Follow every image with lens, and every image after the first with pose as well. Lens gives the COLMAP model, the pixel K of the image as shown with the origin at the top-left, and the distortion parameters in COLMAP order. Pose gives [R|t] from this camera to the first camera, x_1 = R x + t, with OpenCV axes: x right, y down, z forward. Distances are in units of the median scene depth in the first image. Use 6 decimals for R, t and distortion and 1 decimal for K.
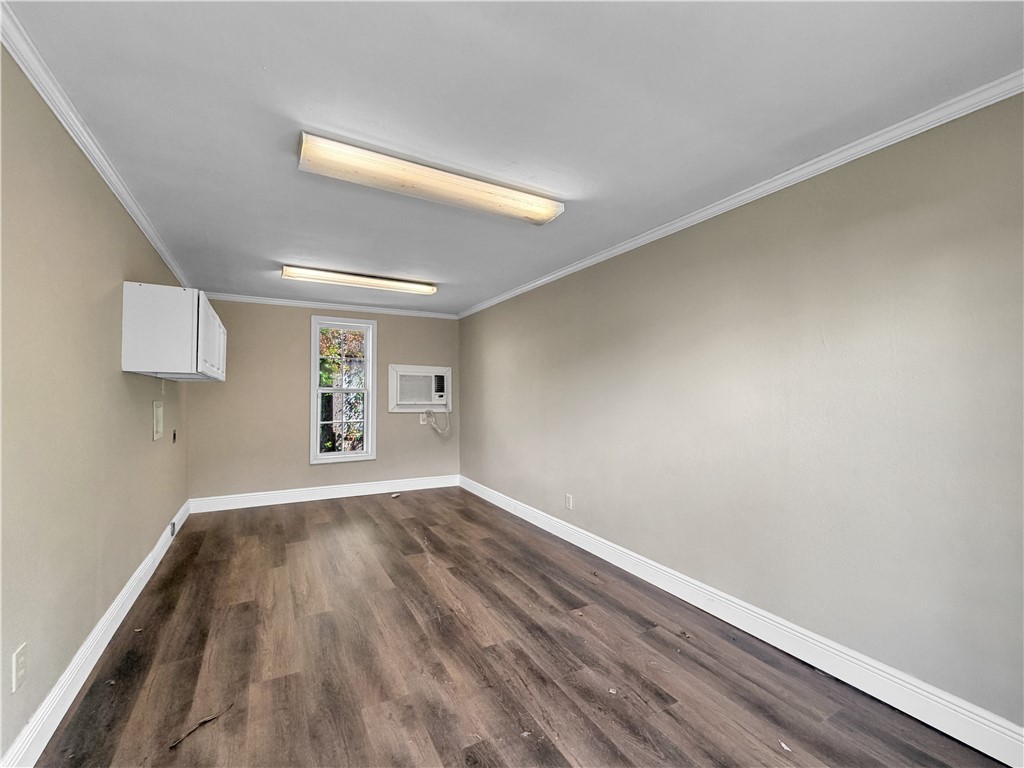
lens RADIAL K [[415.3, 0, 505.1], [0, 415.3, 389.8], [0, 0, 1]] dist [-0.002494, -0.000831]
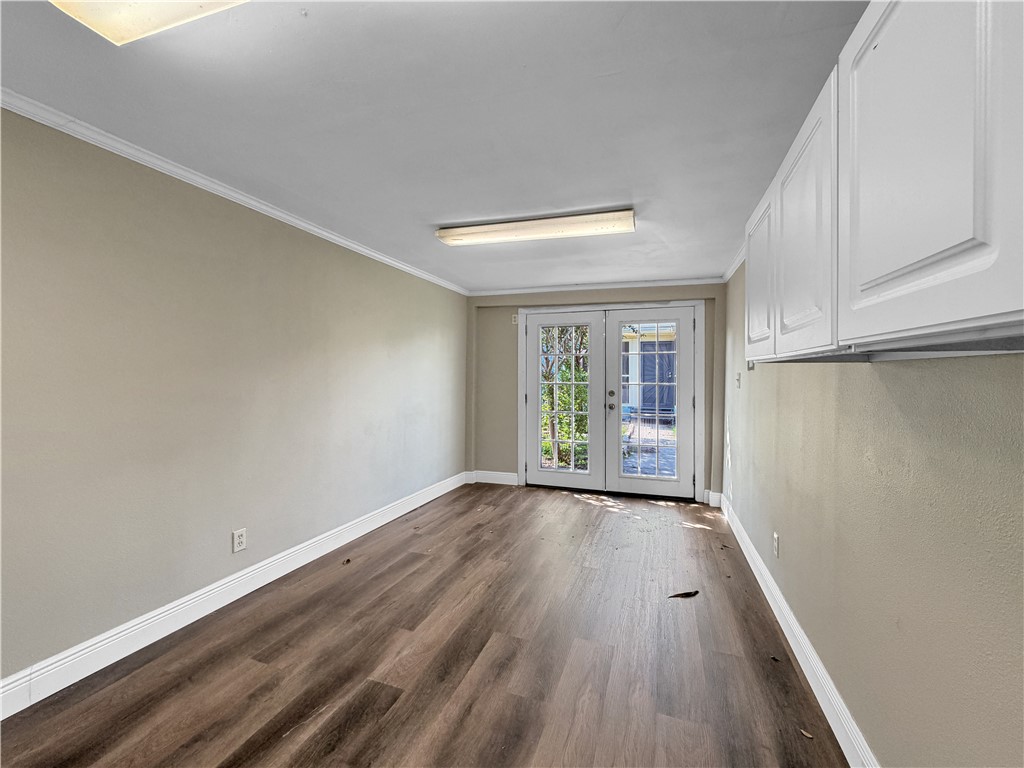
lens RADIAL K [[415.3, 0, 510.4], [0, 415.3, 376.7], [0, 0, 1]] dist [-0.002494, -0.000831]
pose [[-0.641275, -0.014567, 0.767173, -0.919998], [-0.023083, 0.999733, -0.000313, -0.013201], [-0.766964, -0.017909, -0.641440, 1.554422]]
